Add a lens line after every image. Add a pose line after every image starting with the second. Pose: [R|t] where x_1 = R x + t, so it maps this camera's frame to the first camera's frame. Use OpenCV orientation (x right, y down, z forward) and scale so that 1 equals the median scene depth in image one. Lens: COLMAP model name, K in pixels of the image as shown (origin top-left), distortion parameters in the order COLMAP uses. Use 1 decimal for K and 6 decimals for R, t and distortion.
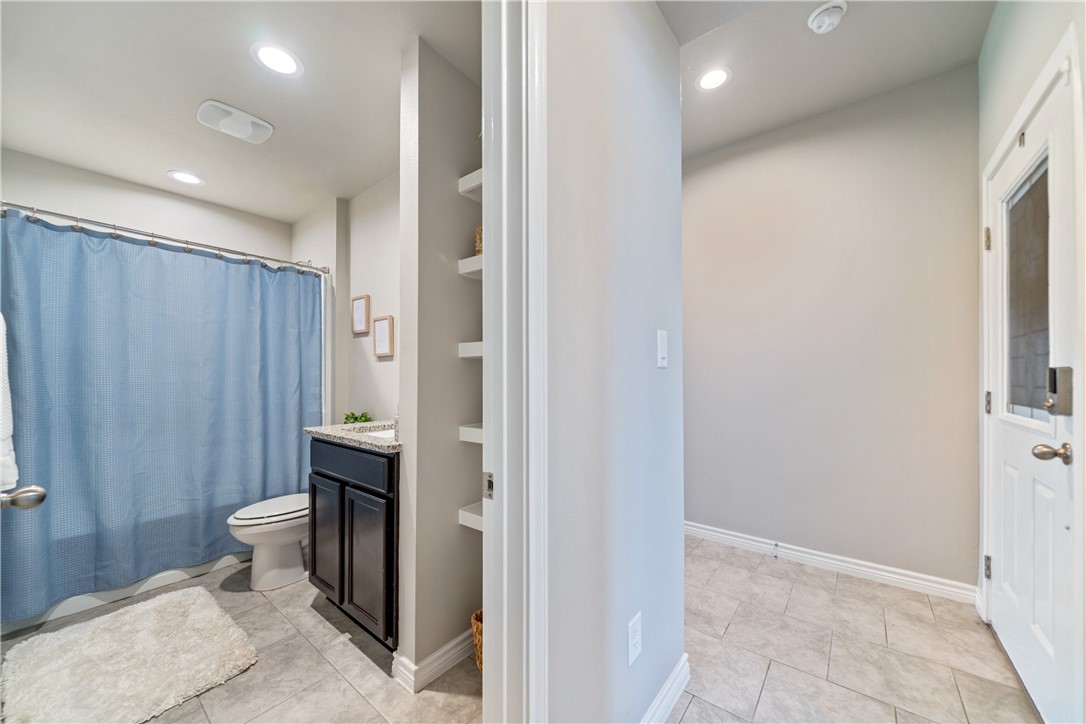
lens RADIAL K [[398.9, 0, 543.3], [0, 398.9, 369.5], [0, 0, 1]] dist [0.001308, 0.000029]
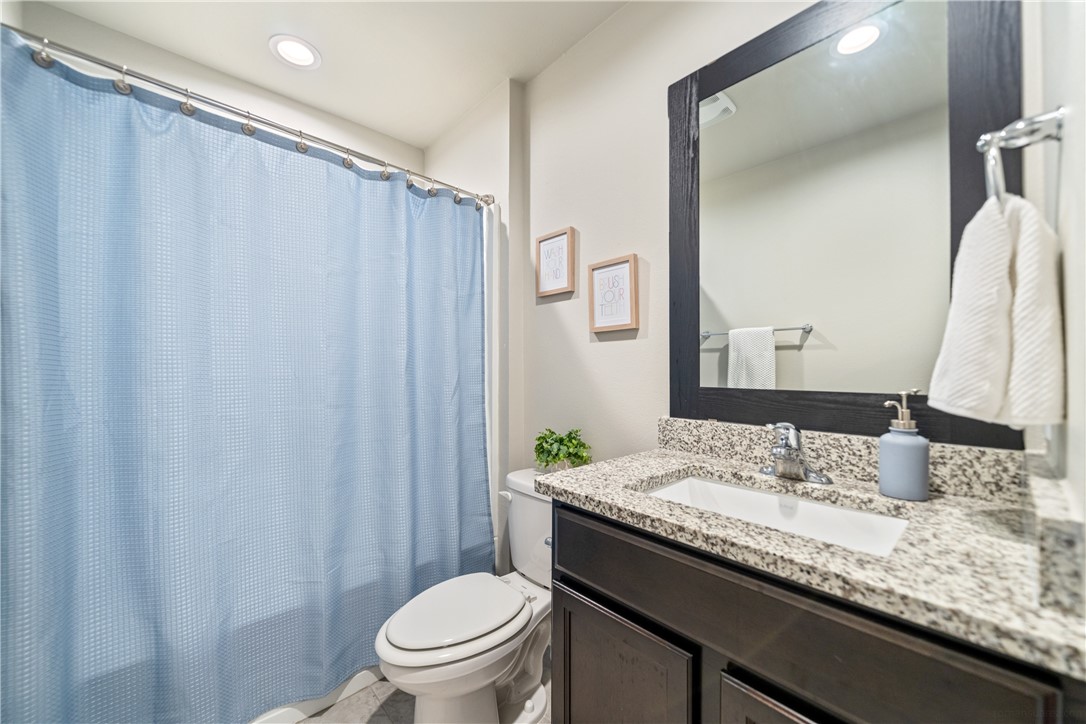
lens RADIAL K [[407.8, 0, 543.0], [0, 407.8, 362.0], [0, 0, 1]] dist [0.000738, 0.000114]
pose [[0.988271, -0.001051, -0.152706, -0.448067], [0.001224, 0.999999, 0.001036, 0.010097], [0.152704, -0.001211, 0.988271, 0.461874]]
